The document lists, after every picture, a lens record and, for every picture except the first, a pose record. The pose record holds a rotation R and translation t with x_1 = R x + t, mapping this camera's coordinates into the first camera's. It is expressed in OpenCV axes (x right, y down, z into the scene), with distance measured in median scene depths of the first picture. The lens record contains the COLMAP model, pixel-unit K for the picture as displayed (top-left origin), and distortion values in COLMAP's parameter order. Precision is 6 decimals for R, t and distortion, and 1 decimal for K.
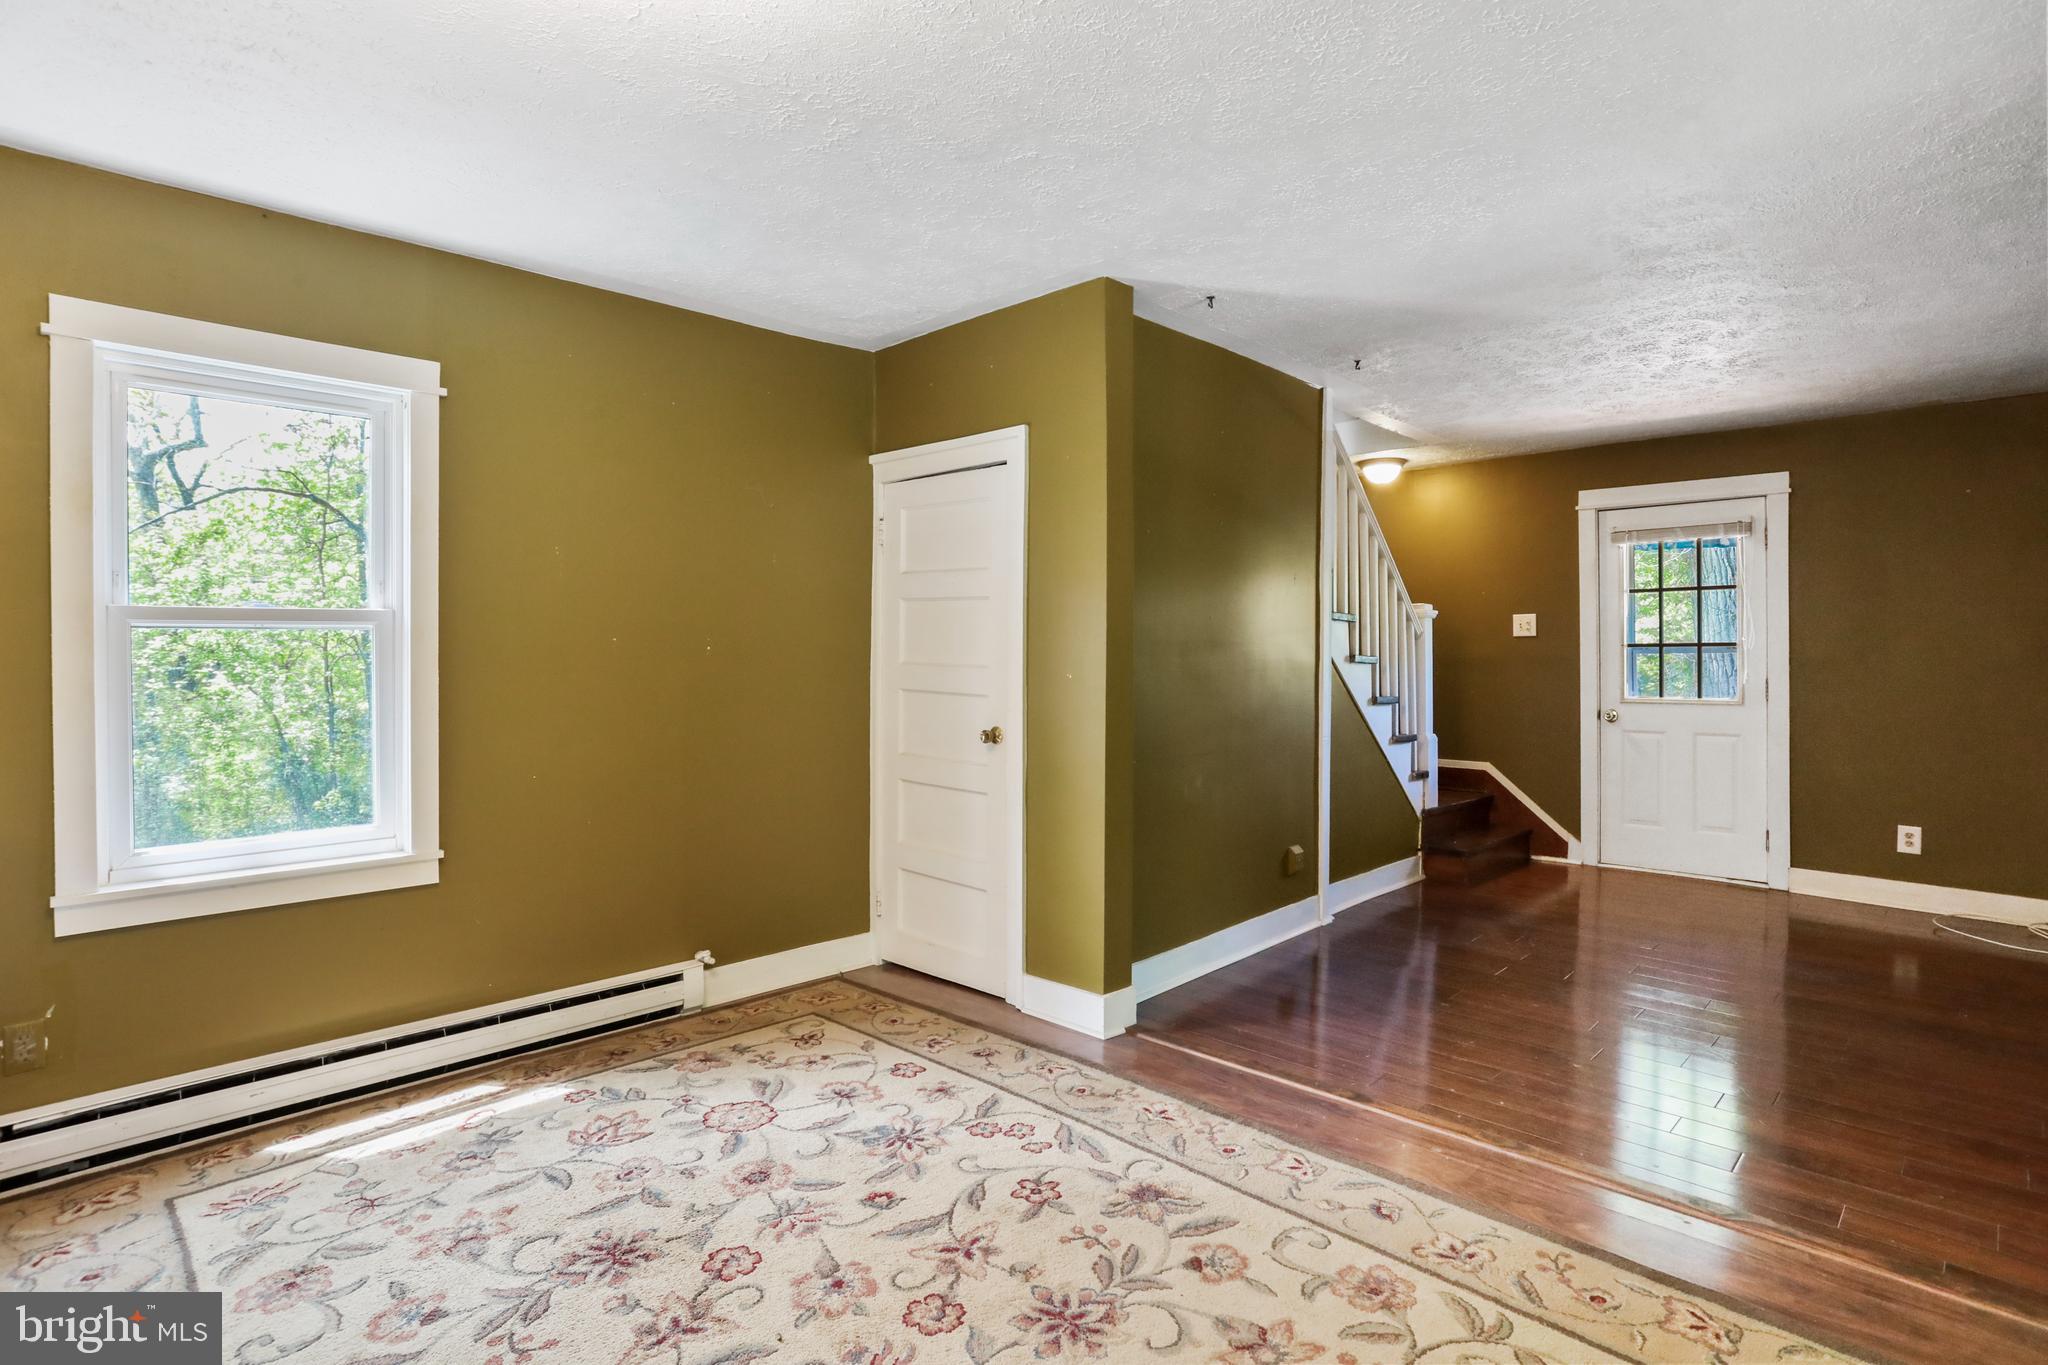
lens RADIAL K [[1032.2, 0, 1031.6], [0, 1032.2, 653.0], [0, 0, 1]] dist [-0.058153, 0.029388]
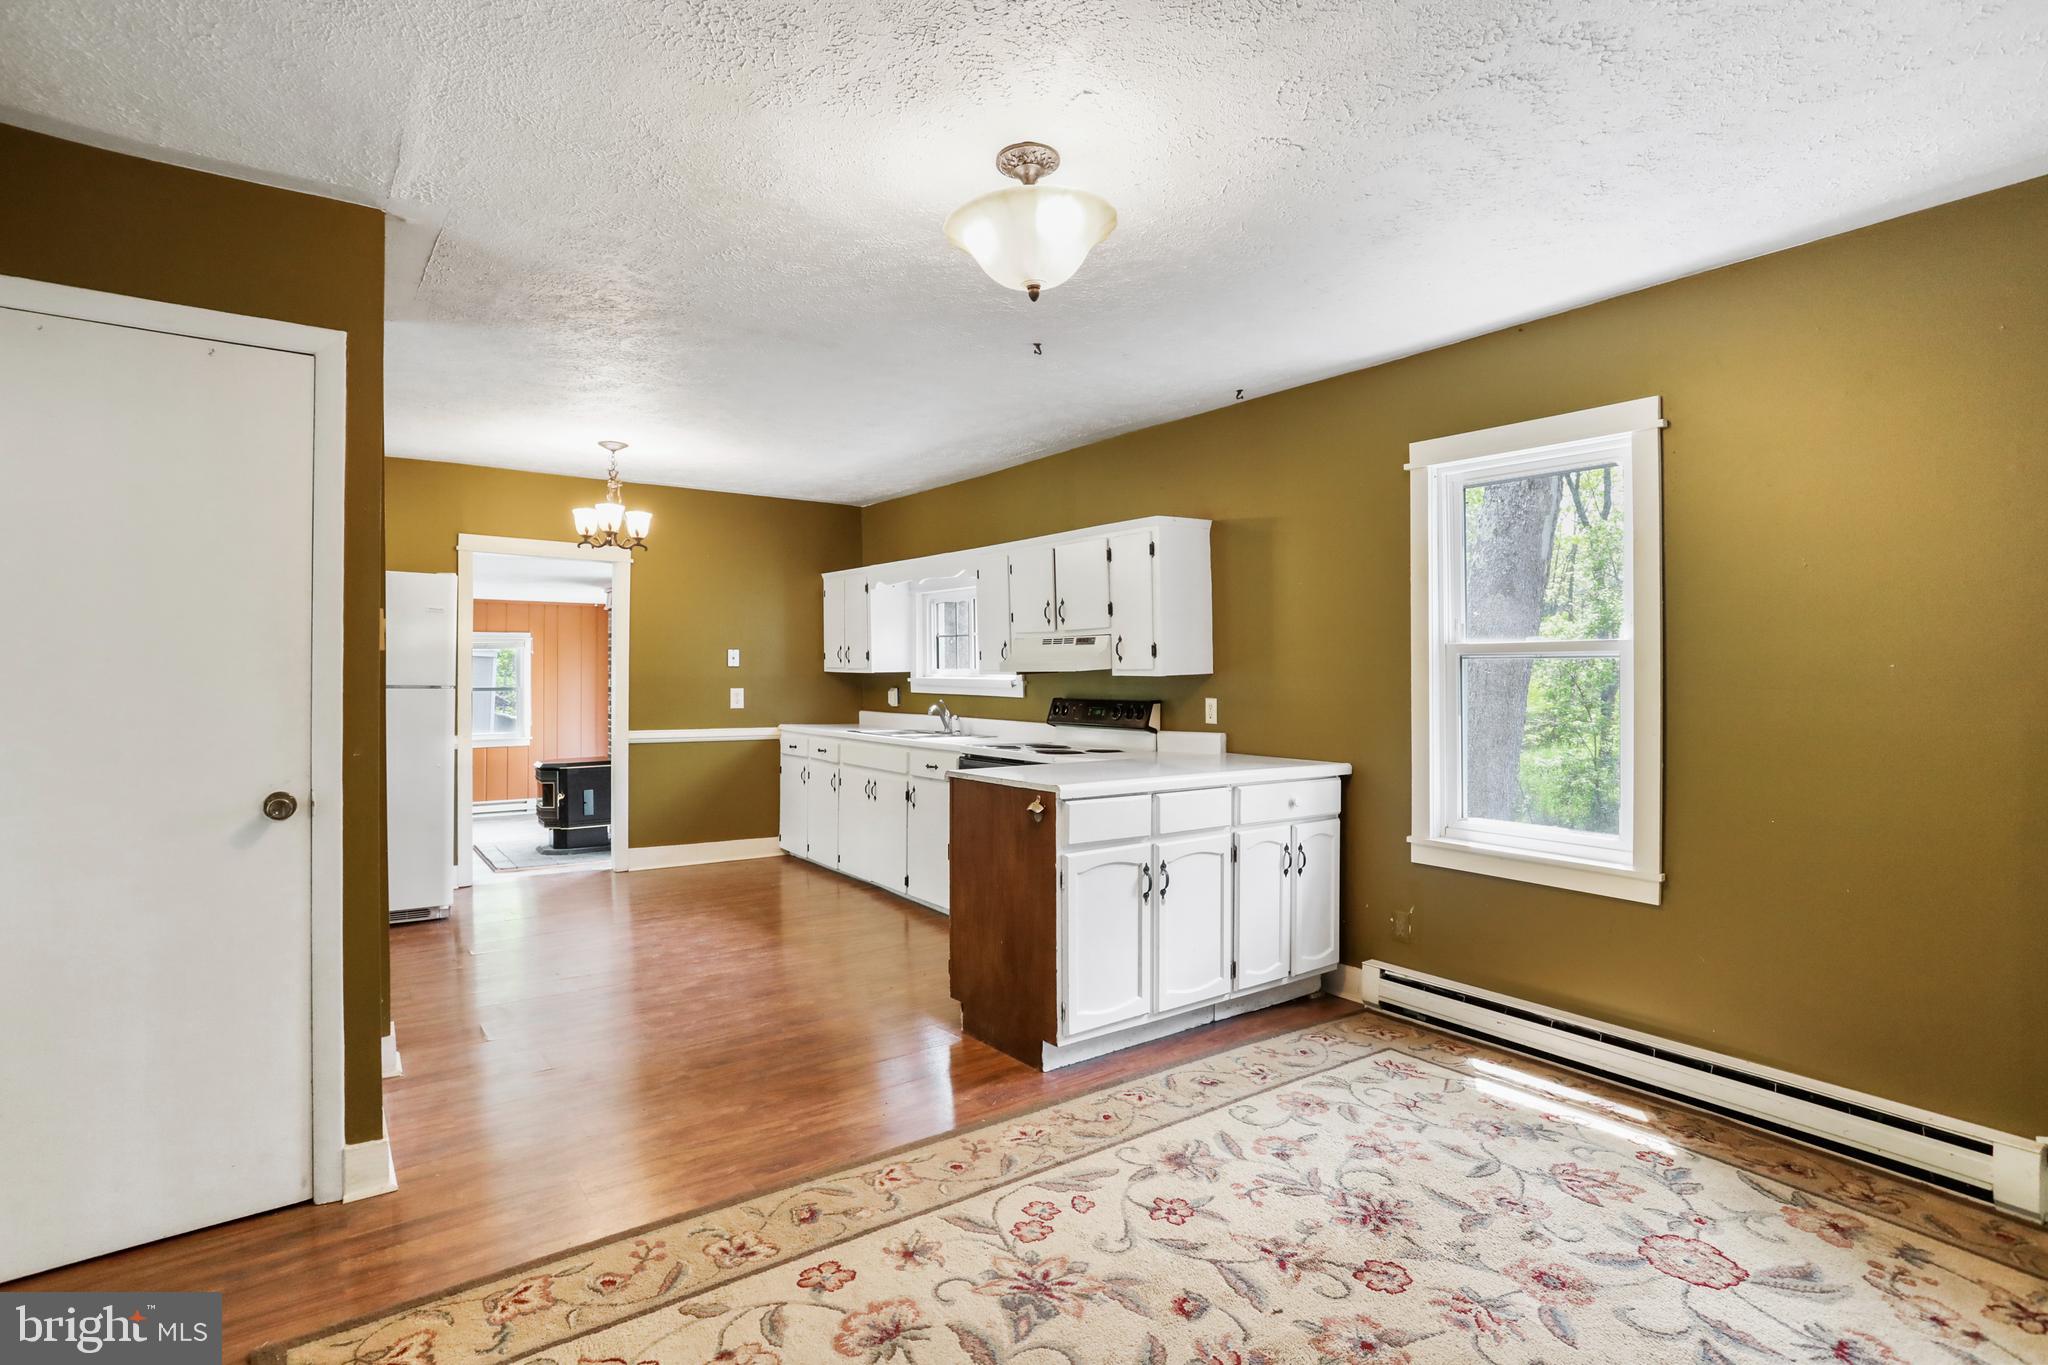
lens RADIAL K [[997.8, 0, 1024.0], [0, 997.8, 682.5], [0, 0, 1]] dist [-0.070306, 0.038188]
pose [[-0.178411, 0.011777, -0.983886, 0.507833], [-0.007882, 0.999879, 0.013398, -0.005948], [0.983924, 0.010146, -0.178297, 0.565443]]
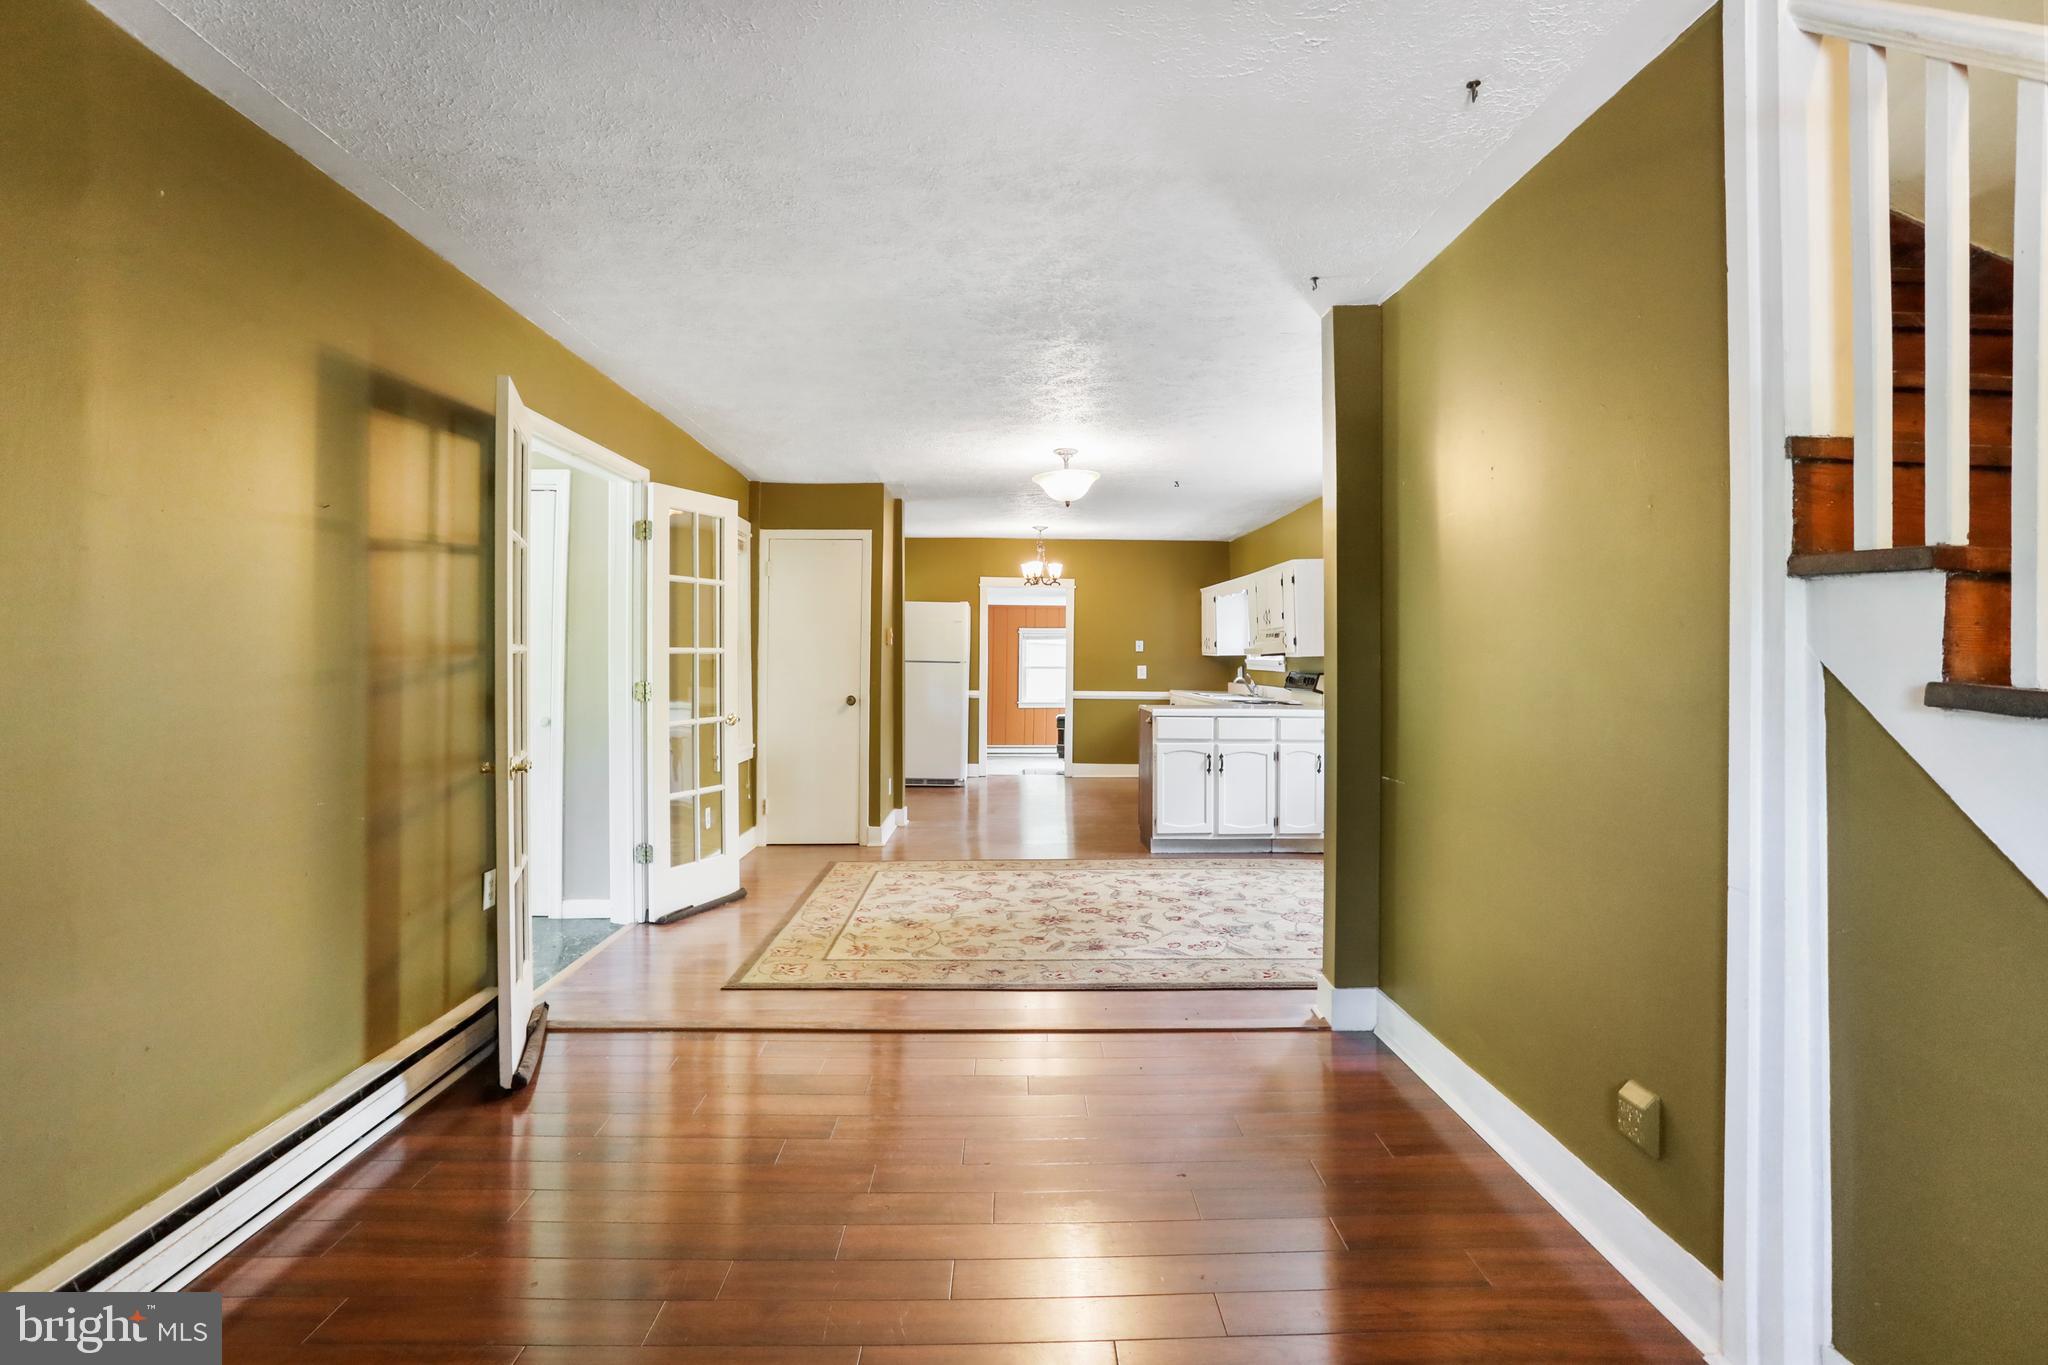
lens RADIAL K [[997.4, 0, 1029.1], [0, 997.4, 640.1], [0, 0, 1]] dist [-0.033235, 0.000332]
pose [[-0.703301, -0.012522, -0.710782, 1.184001], [-0.007582, 0.999920, -0.010114, -0.008580], [0.710851, -0.001724, -0.703340, 1.729857]]
